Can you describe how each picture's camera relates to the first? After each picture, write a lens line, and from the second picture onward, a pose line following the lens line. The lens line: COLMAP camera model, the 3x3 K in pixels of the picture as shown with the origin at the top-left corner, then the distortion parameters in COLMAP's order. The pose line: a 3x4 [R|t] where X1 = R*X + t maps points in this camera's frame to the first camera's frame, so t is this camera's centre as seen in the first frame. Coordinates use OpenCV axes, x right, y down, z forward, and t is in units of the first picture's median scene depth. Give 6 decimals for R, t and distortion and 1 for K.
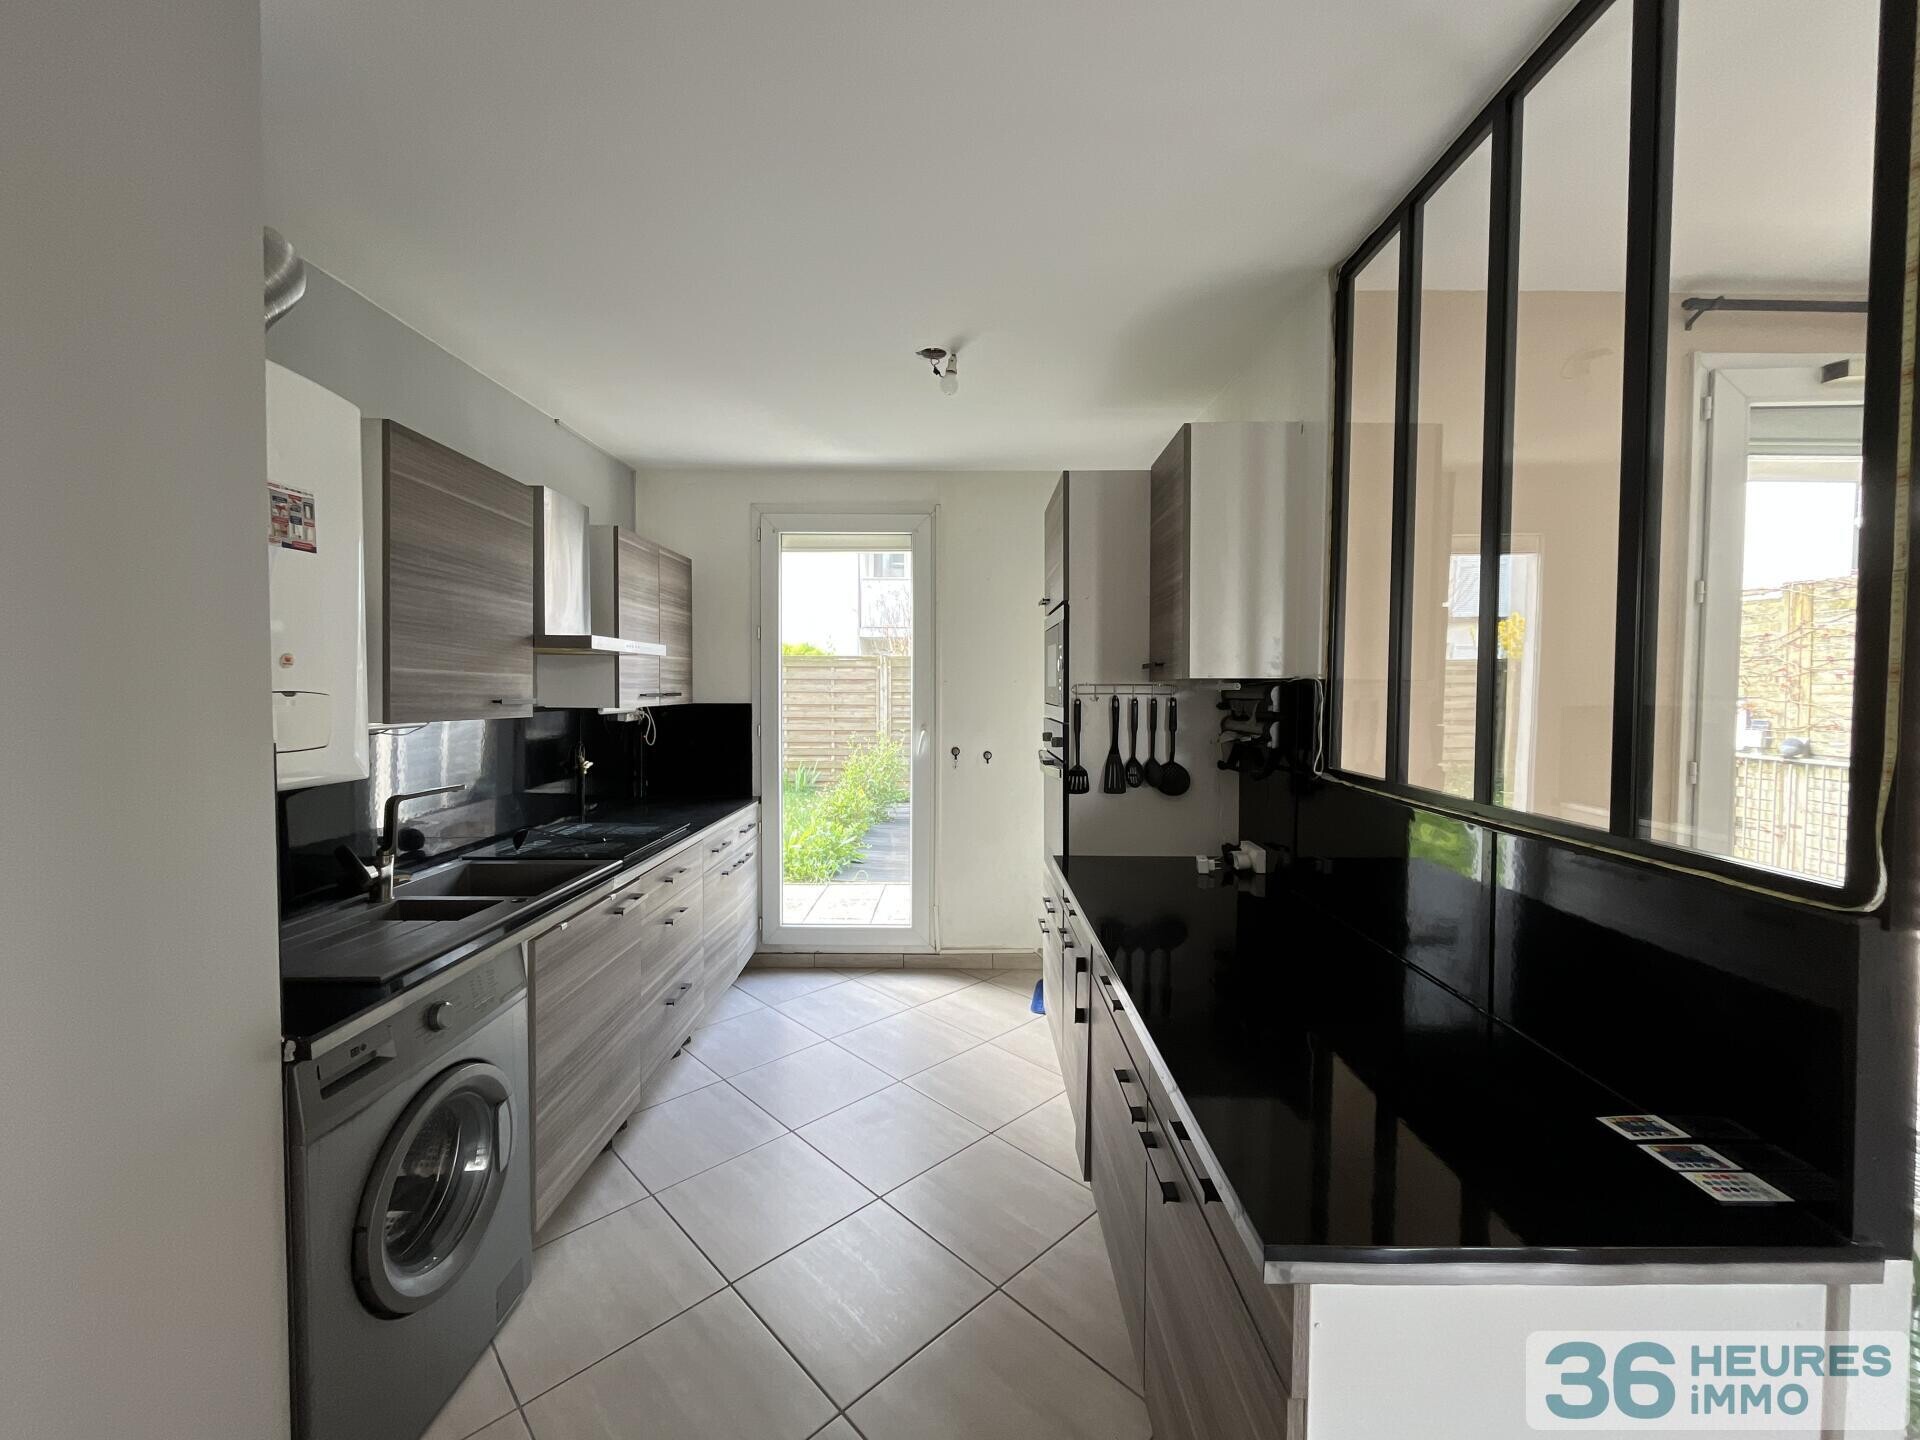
lens RADIAL K [[773.9, 0, 965.9], [0, 773.9, 714.1], [0, 0, 1]] dist [-0.003767, -0.000851]
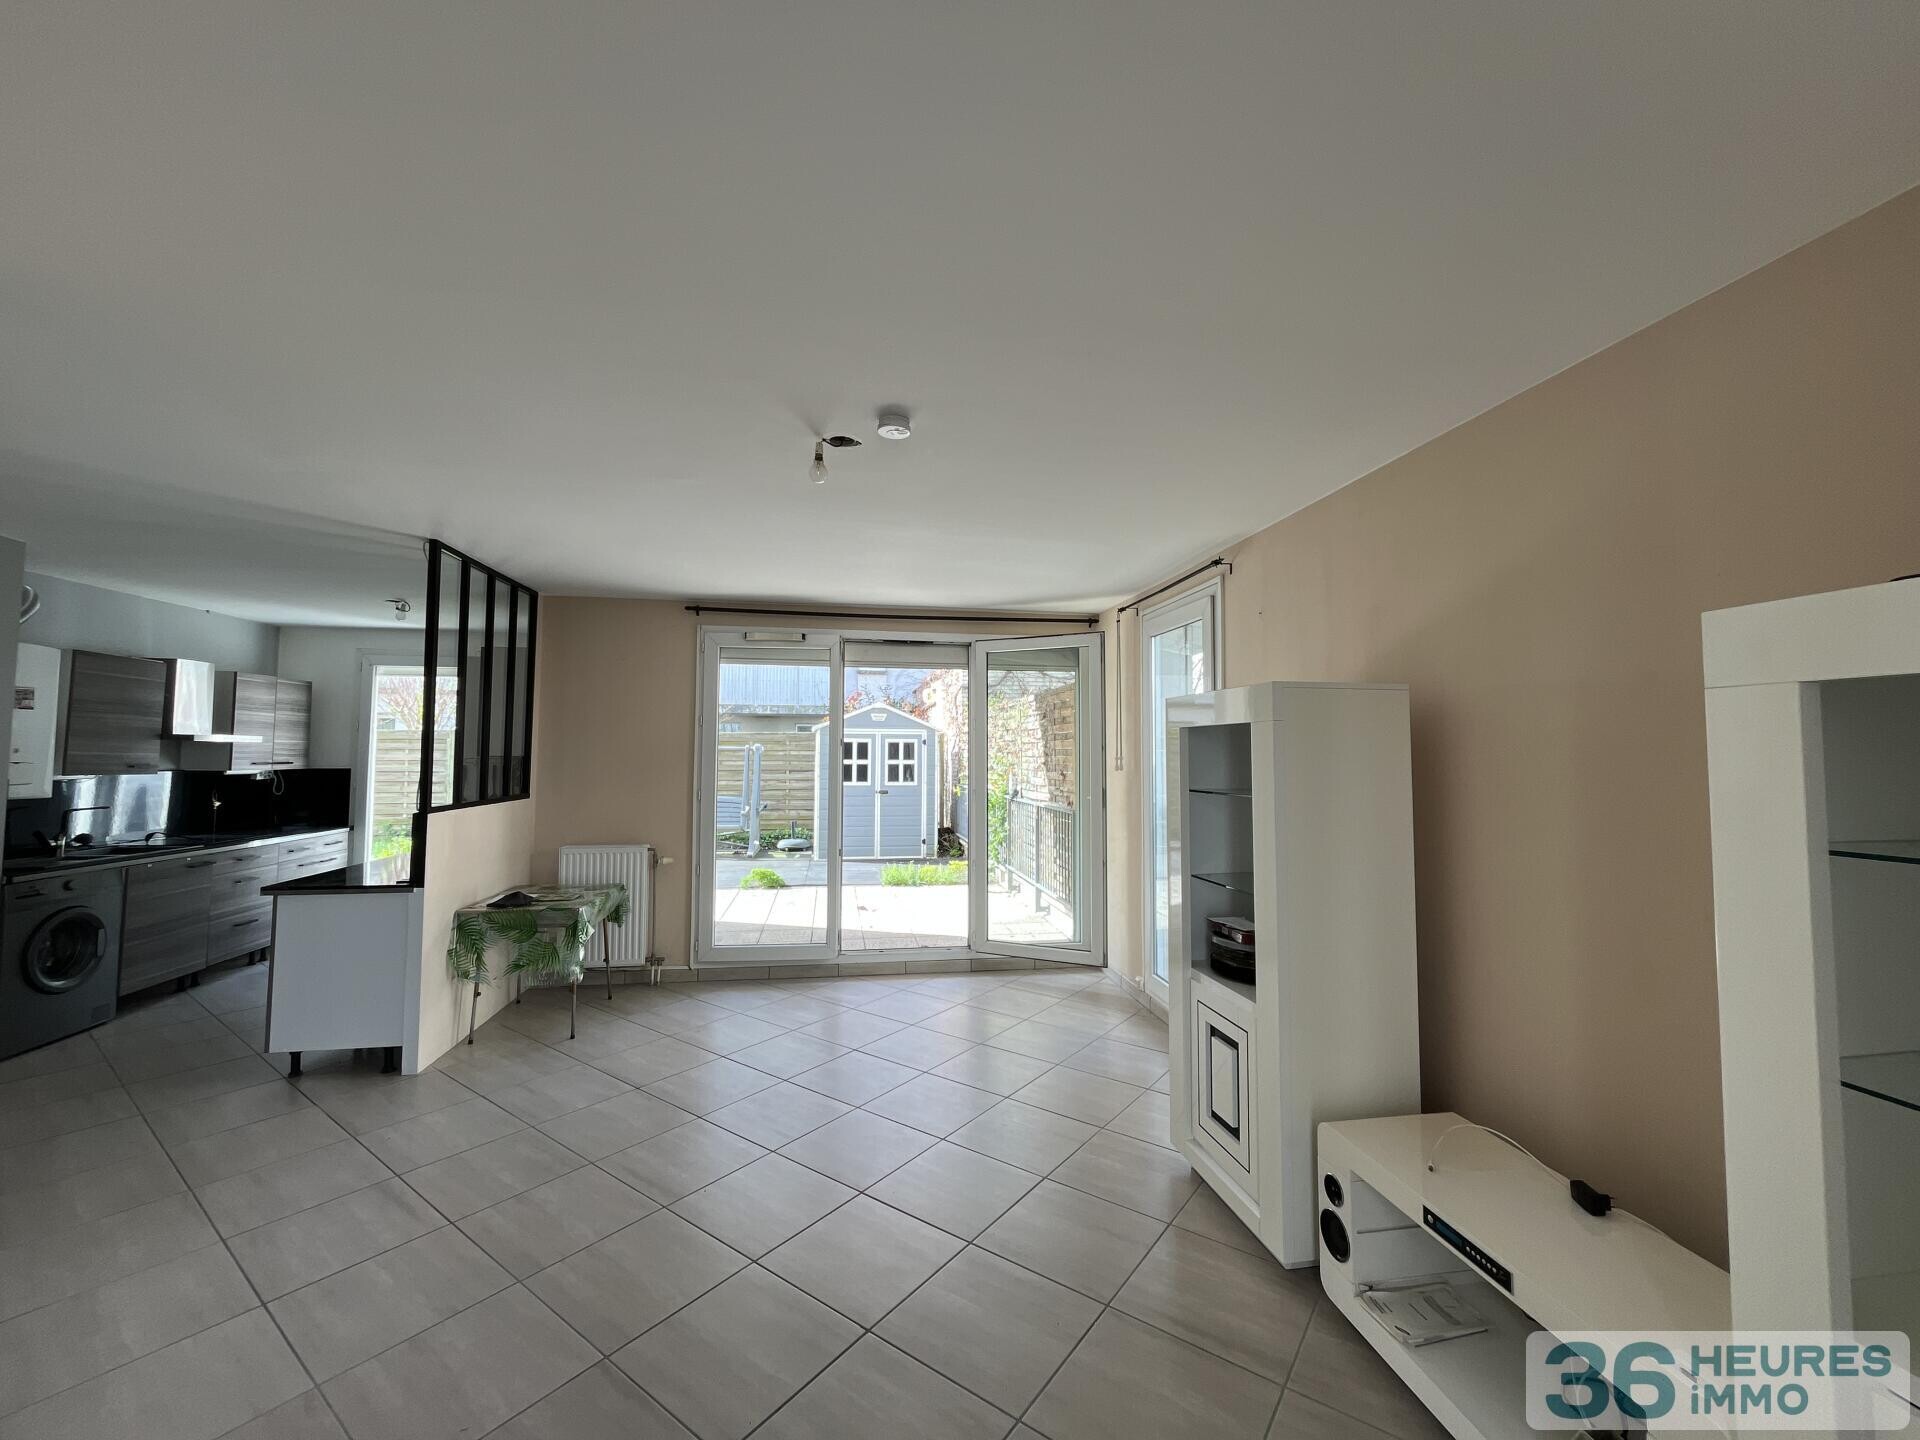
lens RADIAL K [[773.9, 0, 954.6], [0, 773.9, 720.9], [0, 0, 1]] dist [-0.003767, -0.000851]
pose [[0.987394, 0.013387, 0.157716, 1.184898], [-0.000479, 0.996665, -0.081602, 0.028057], [-0.158282, 0.080498, 0.984107, -1.330732]]
